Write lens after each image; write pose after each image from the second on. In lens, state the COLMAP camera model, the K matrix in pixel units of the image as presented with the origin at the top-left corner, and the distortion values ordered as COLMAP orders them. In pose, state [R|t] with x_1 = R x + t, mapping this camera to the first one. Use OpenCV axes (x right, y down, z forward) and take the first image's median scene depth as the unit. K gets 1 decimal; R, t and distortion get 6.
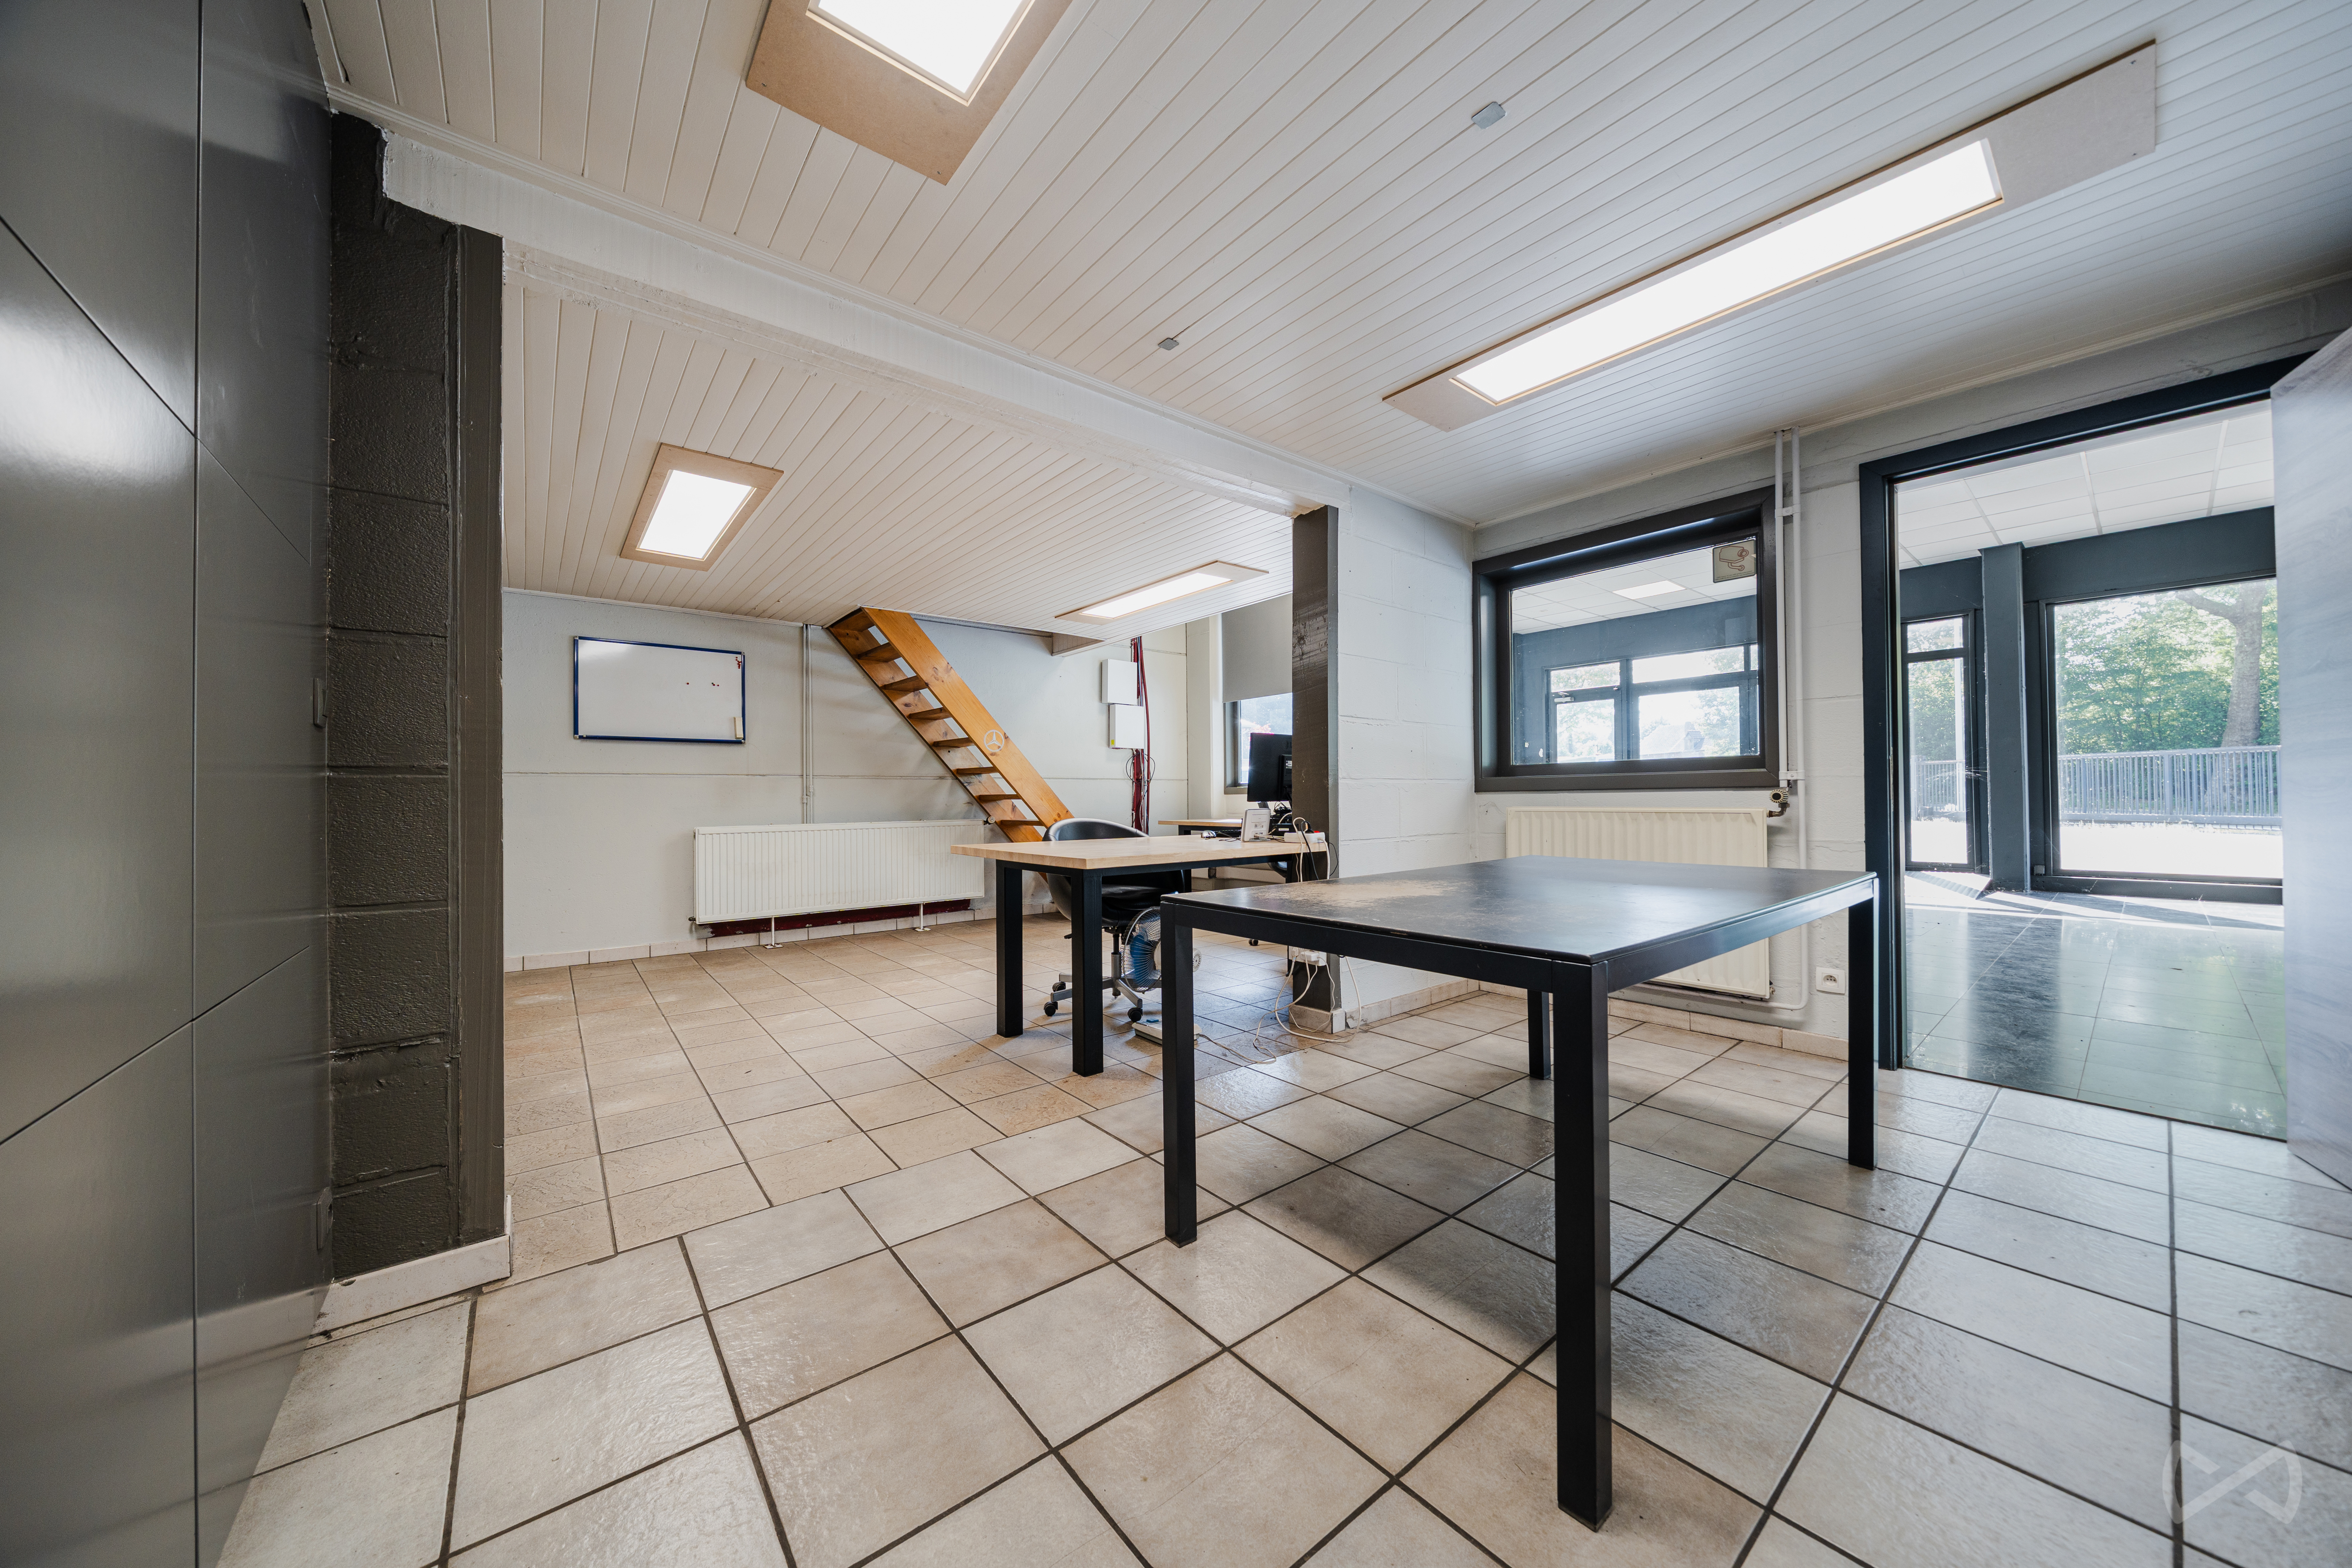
lens RADIAL K [[799.0, 0, 1167.9], [0, 799.0, 790.9], [0, 0, 1]] dist [-0.006532, 0.000145]
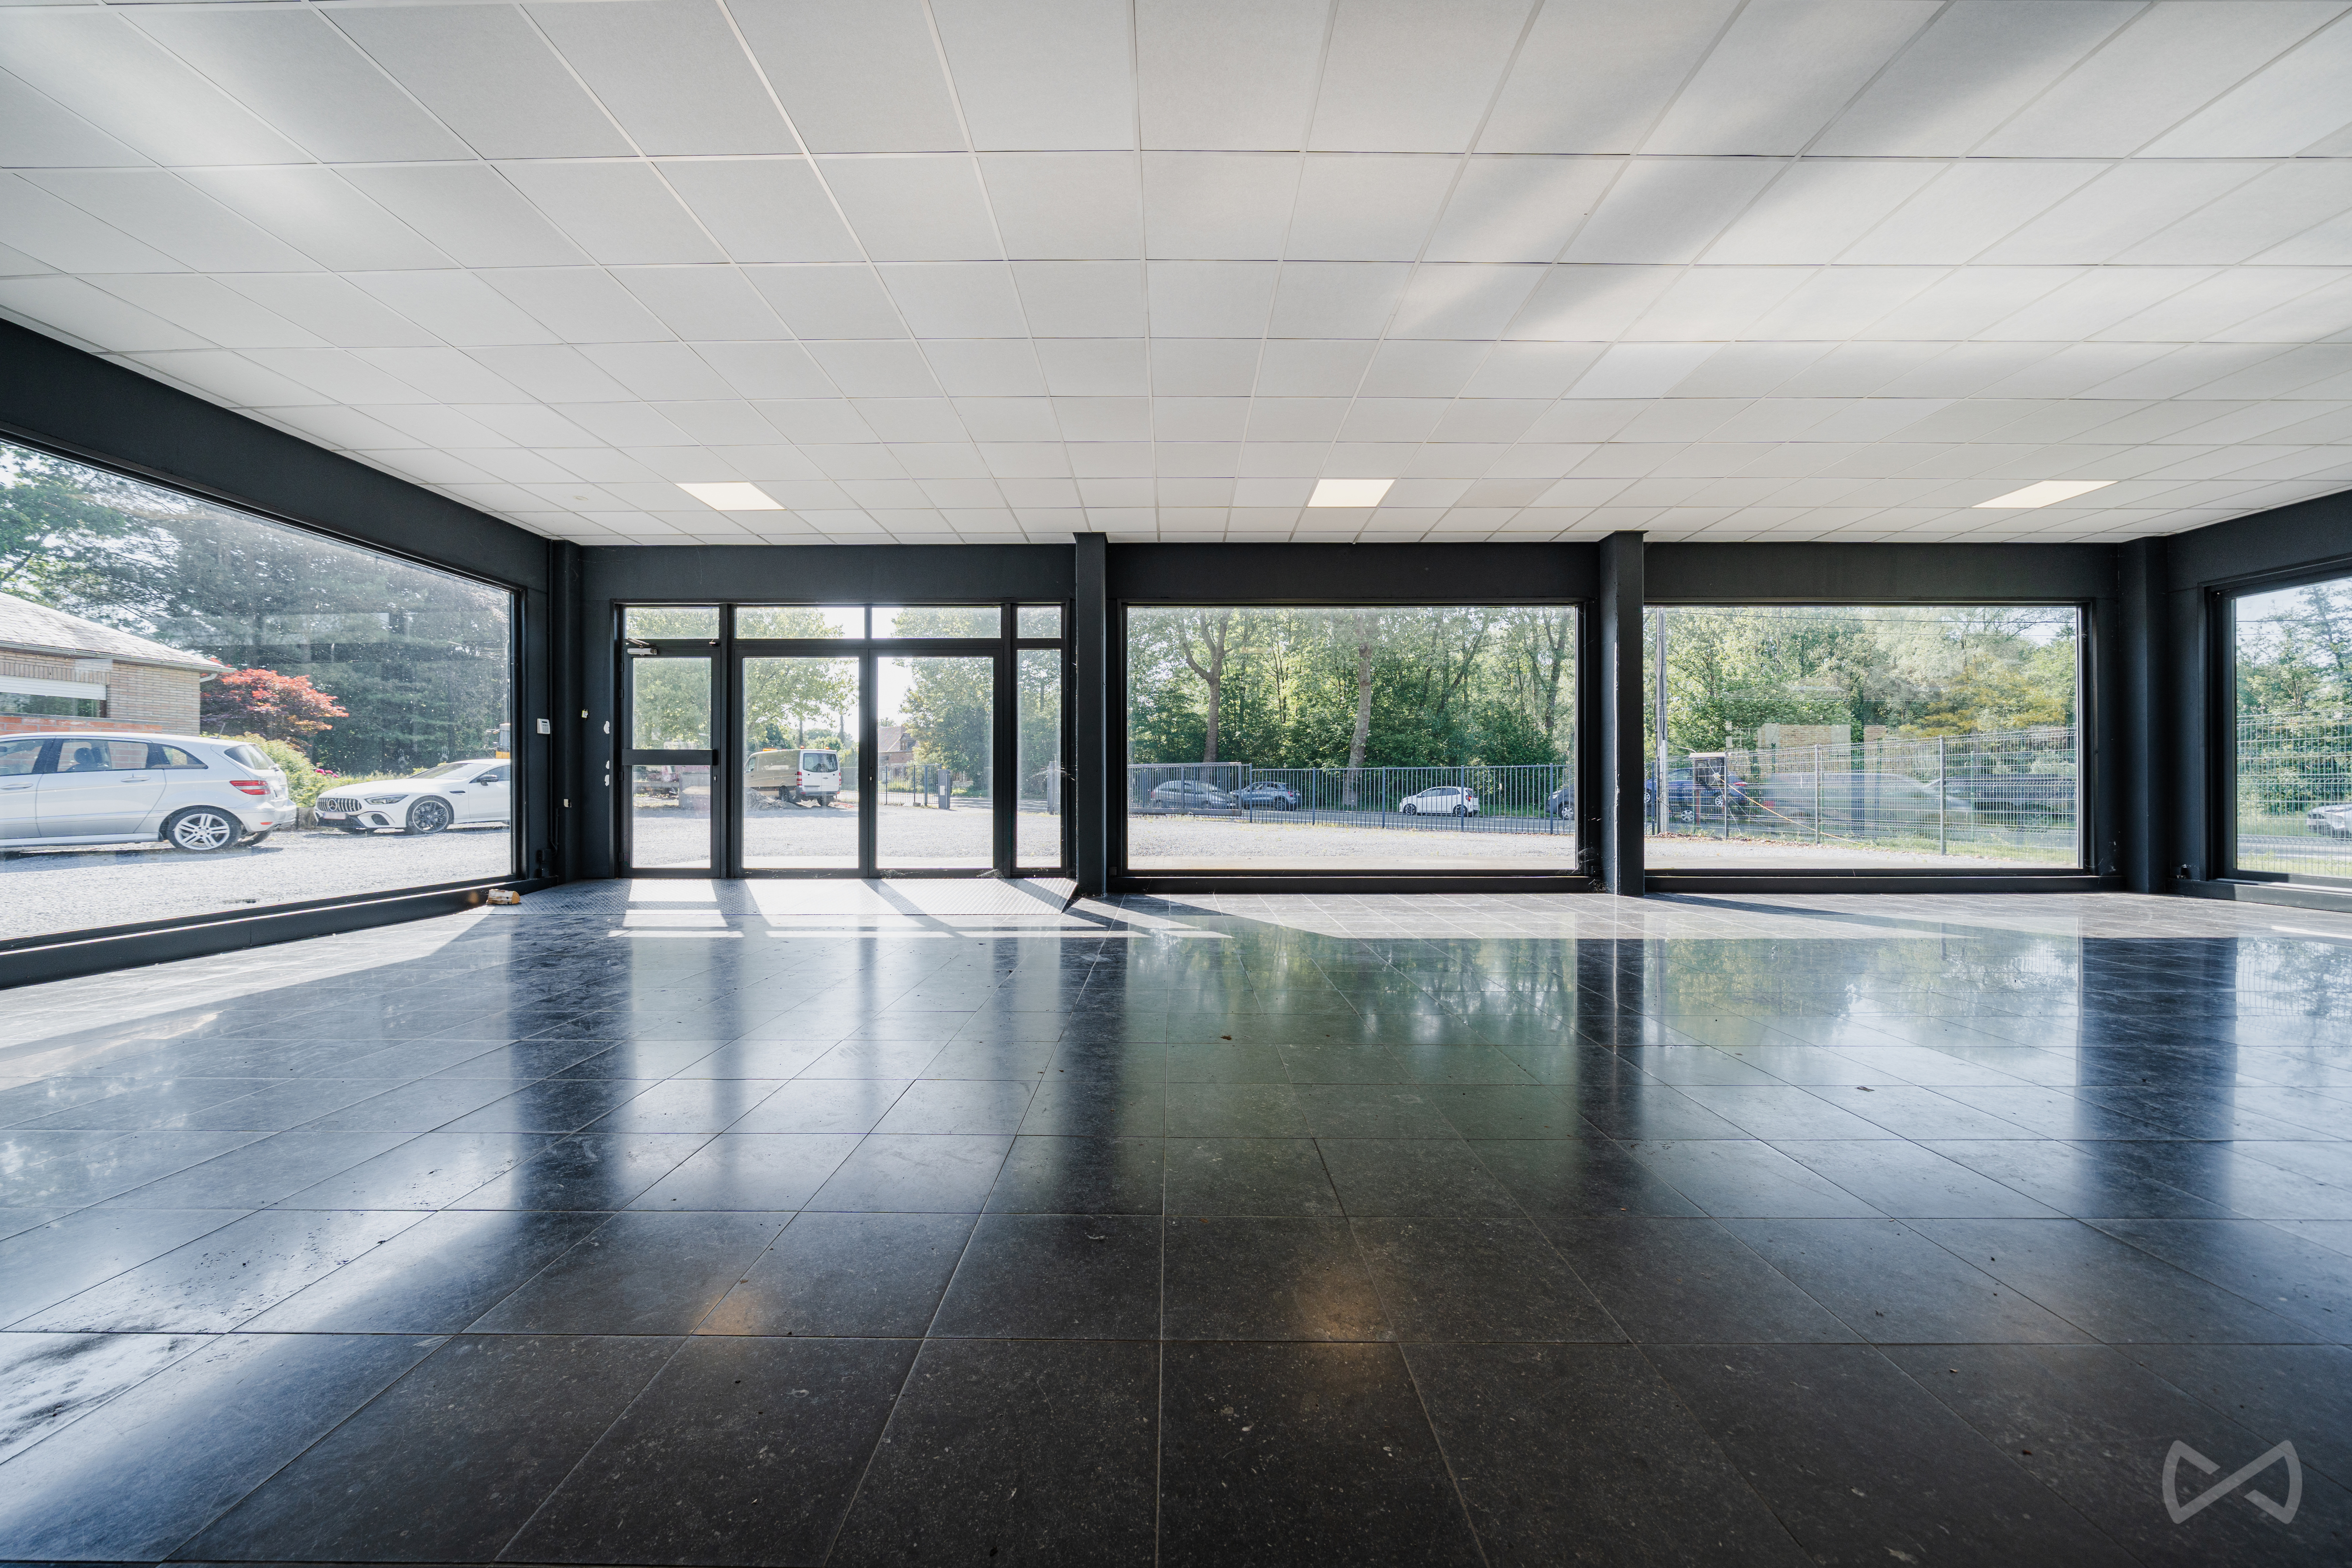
lens RADIAL K [[799.0, 0, 1167.9], [0, 799.0, 790.9], [0, 0, 1]] dist [-0.006532, 0.000145]
pose [[0.630406, 0.008898, 0.776214, 0.268438], [-0.013406, 0.999910, -0.000575, -0.000899], [-0.776150, -0.010043, 0.630469, 0.232990]]
